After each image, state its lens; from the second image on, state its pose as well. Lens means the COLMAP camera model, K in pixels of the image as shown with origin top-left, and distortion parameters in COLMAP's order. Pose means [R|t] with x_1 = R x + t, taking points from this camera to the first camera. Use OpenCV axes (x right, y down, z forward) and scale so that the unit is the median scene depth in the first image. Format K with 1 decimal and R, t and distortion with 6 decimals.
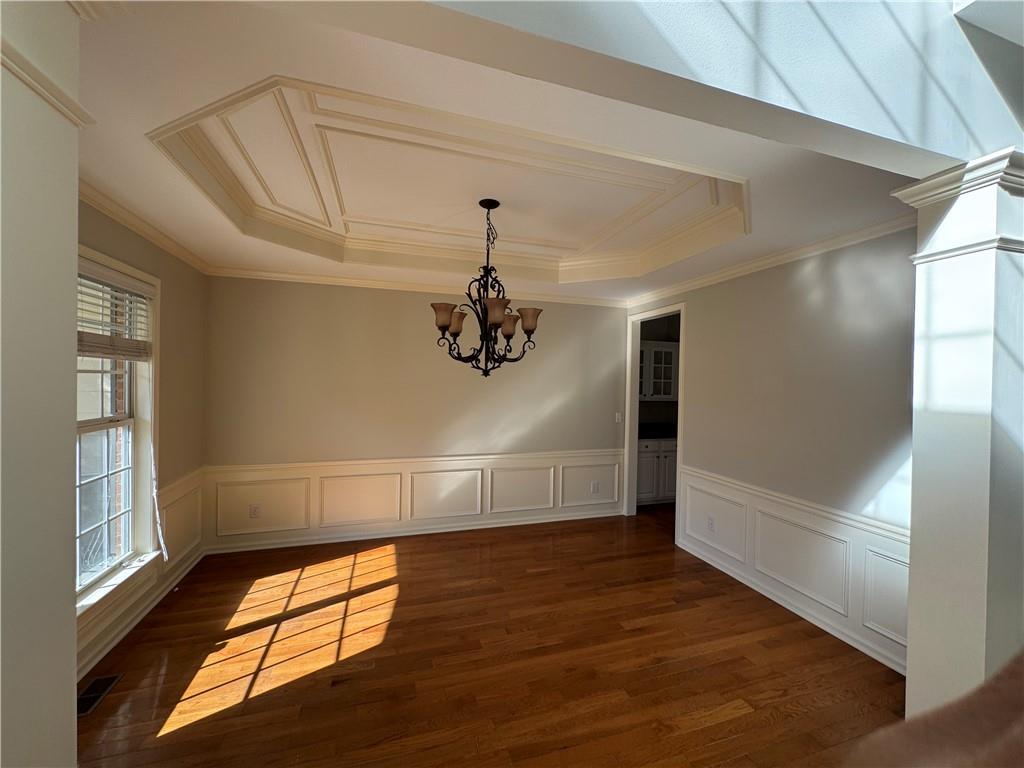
lens RADIAL K [[407.7, 0, 516.1], [0, 407.7, 386.1], [0, 0, 1]] dist [-0.005079, 0.000356]
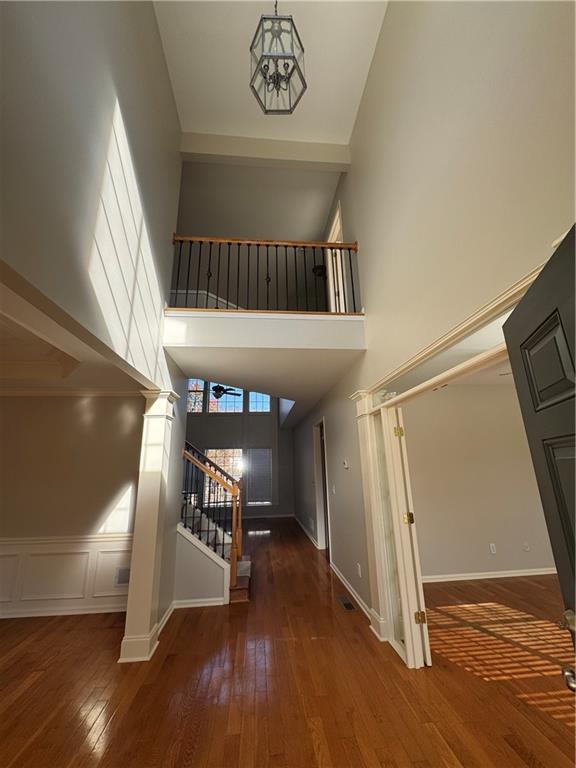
lens RADIAL K [[305.8, 0, 288.3], [0, 305.8, 386.8], [0, 0, 1]] dist [-0.005079, 0.000356]
pose [[0.210370, 0.228387, 0.950570, -0.575114], [0.033743, 0.970054, -0.240536, 0.019831], [-0.977039, 0.082676, 0.196364, -0.266086]]
